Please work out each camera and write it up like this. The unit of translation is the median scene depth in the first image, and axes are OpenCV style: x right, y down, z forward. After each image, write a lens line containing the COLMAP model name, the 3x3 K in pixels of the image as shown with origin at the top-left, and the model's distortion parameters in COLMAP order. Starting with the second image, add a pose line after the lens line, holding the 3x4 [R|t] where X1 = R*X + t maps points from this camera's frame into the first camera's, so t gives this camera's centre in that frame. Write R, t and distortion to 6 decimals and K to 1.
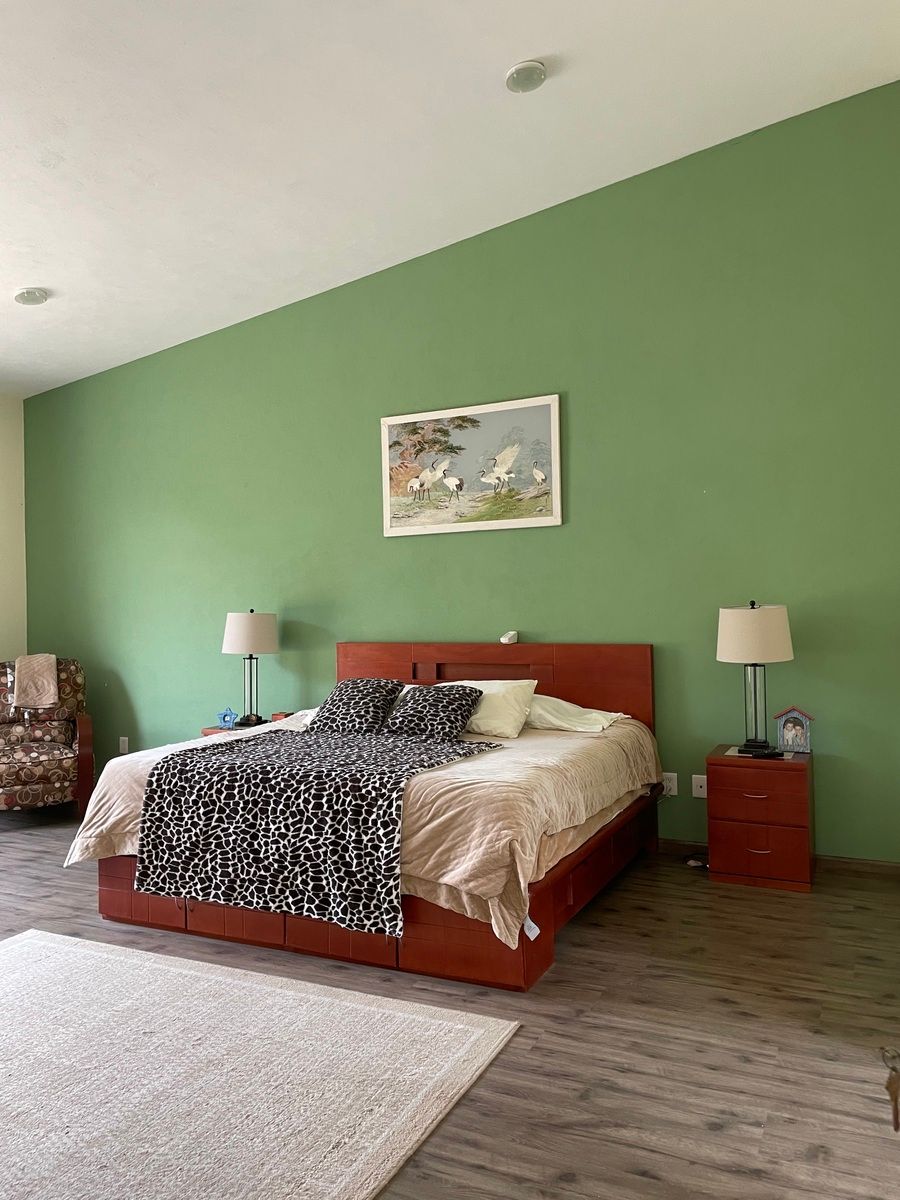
lens RADIAL K [[914.9, 0, 444.2], [0, 914.9, 592.6], [0, 0, 1]] dist [0.050257, -0.049408]
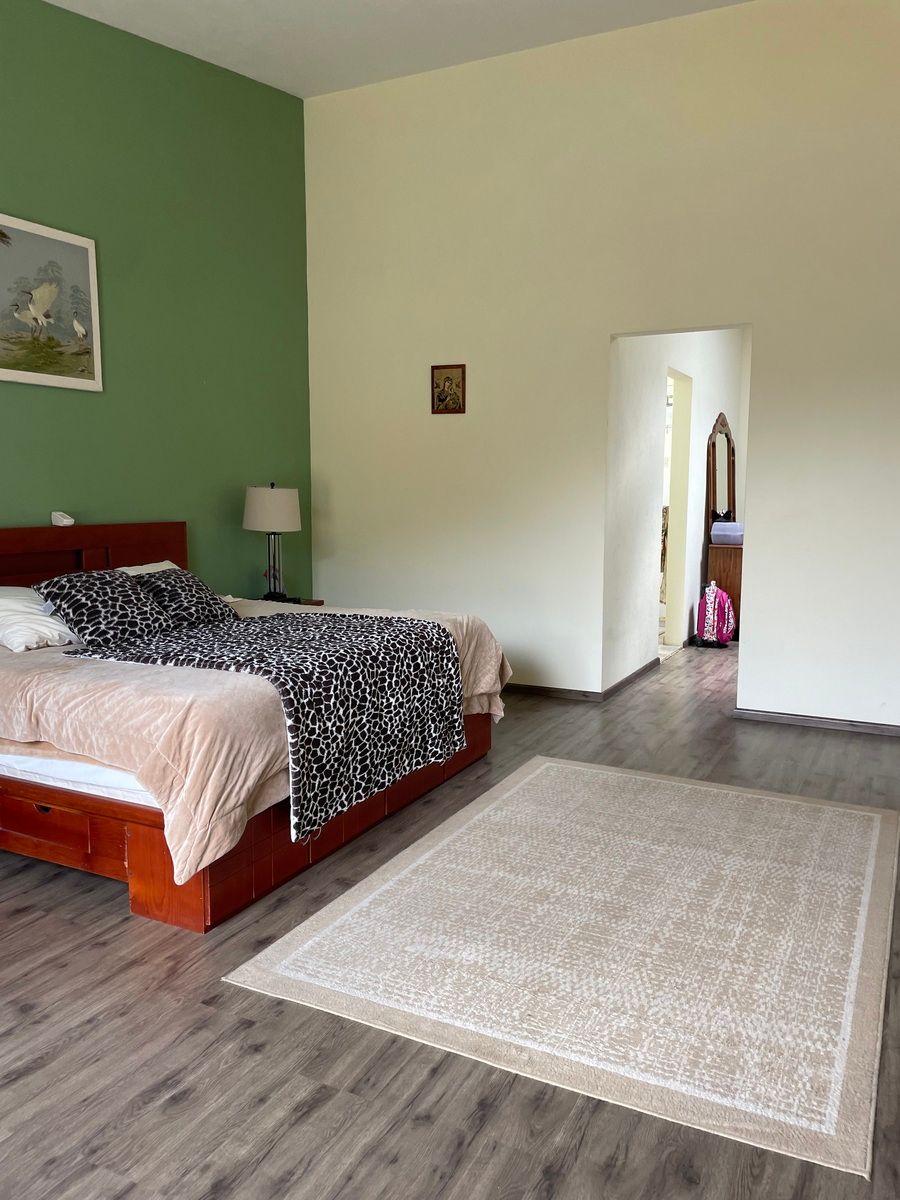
lens RADIAL K [[914.9, 0, 443.3], [0, 914.9, 600.1], [0, 0, 1]] dist [0.050257, -0.049408]
pose [[0.005683, -0.100307, 0.994940, -1.095506], [-0.016384, 0.994813, 0.100388, 0.046805], [-0.999850, -0.016871, 0.004010, 0.899437]]
